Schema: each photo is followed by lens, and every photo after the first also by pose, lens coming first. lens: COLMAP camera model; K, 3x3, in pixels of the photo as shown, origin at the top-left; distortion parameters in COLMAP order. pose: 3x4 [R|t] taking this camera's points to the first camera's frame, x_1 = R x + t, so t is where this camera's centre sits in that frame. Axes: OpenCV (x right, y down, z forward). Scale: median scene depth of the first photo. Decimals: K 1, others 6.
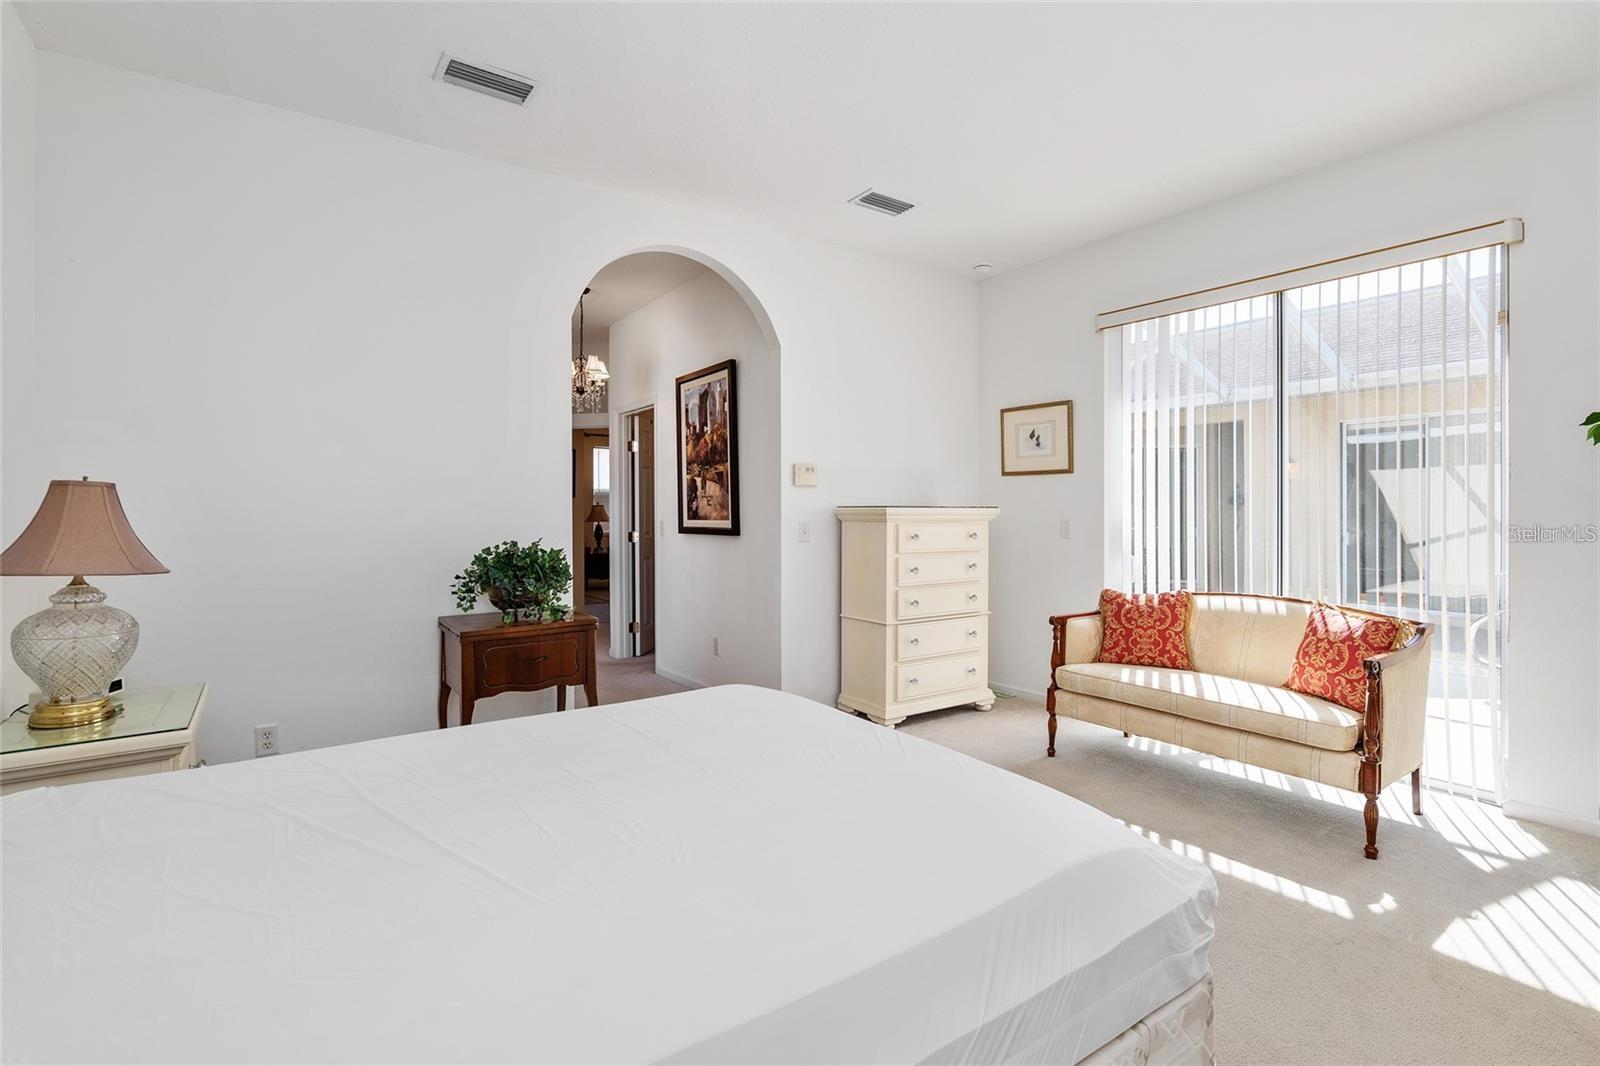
lens RADIAL K [[752.3, 0, 798.8], [0, 752.3, 528.9], [0, 0, 1]] dist [-0.022818, 0.006125]
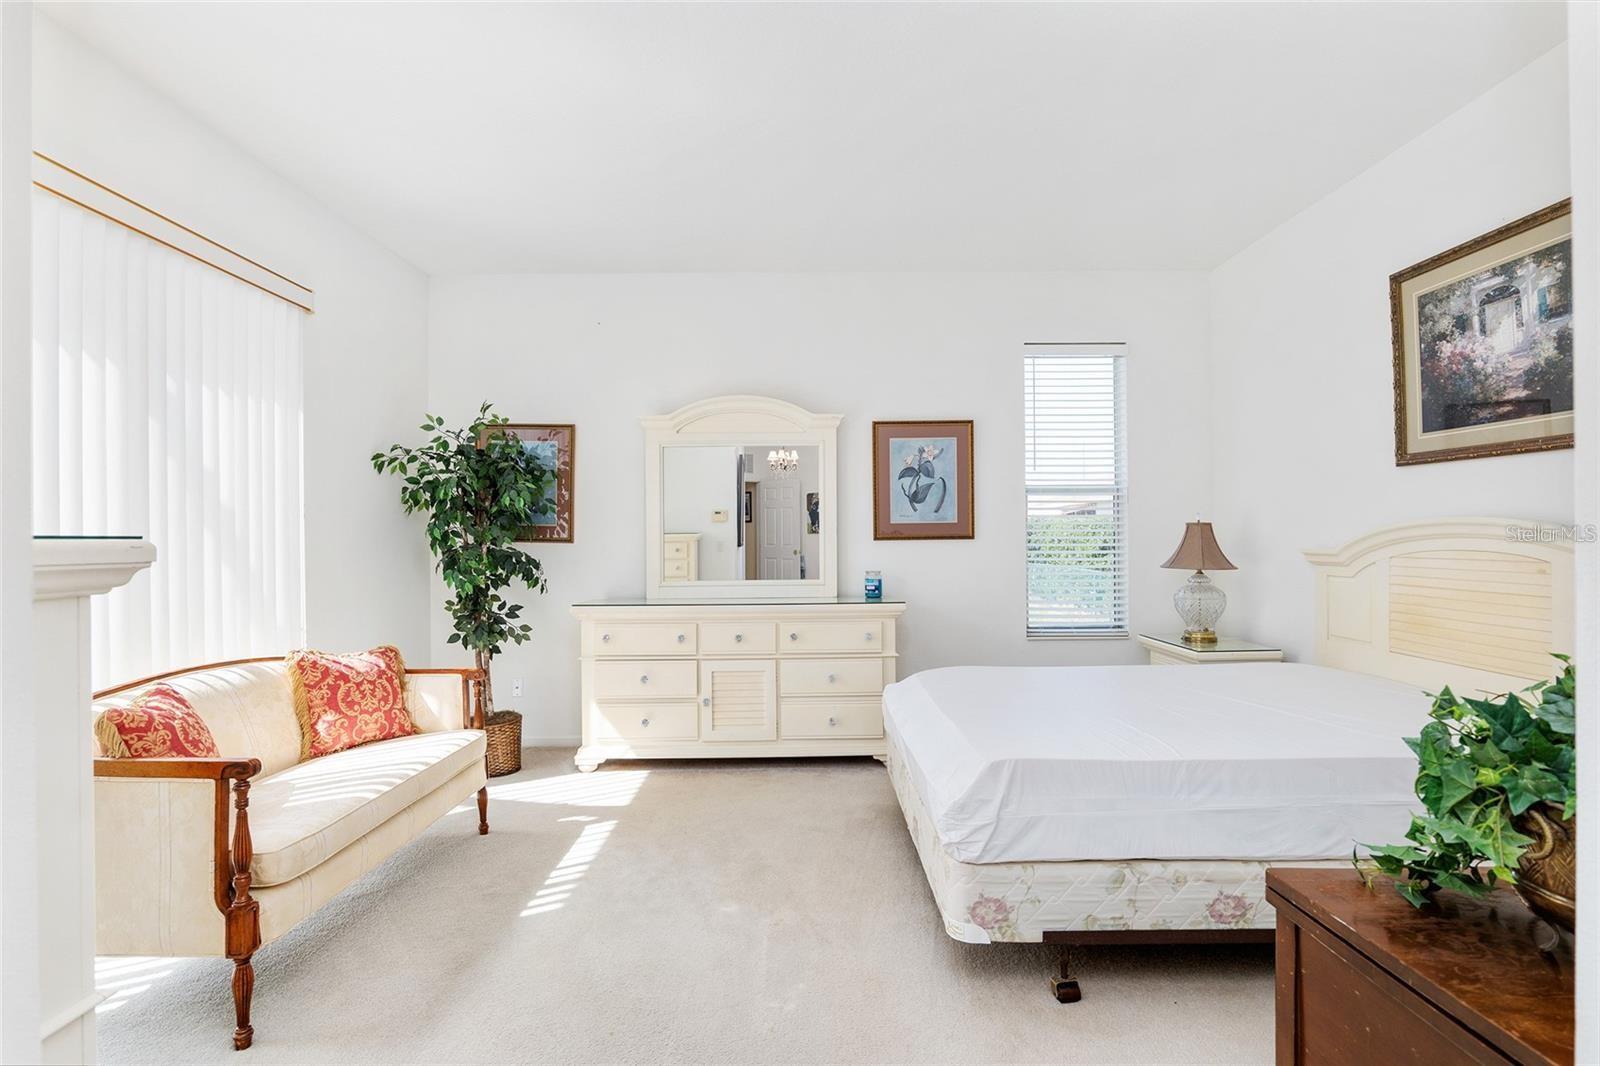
lens RADIAL K [[752.3, 0, 789.6], [0, 752.3, 534.7], [0, 0, 1]] dist [-0.022818, 0.006125]
pose [[-0.812884, 0.015512, 0.582219, -0.358932], [0.016736, 0.999855, -0.003273, -0.034413], [-0.582186, 0.007083, -0.813025, 1.691750]]
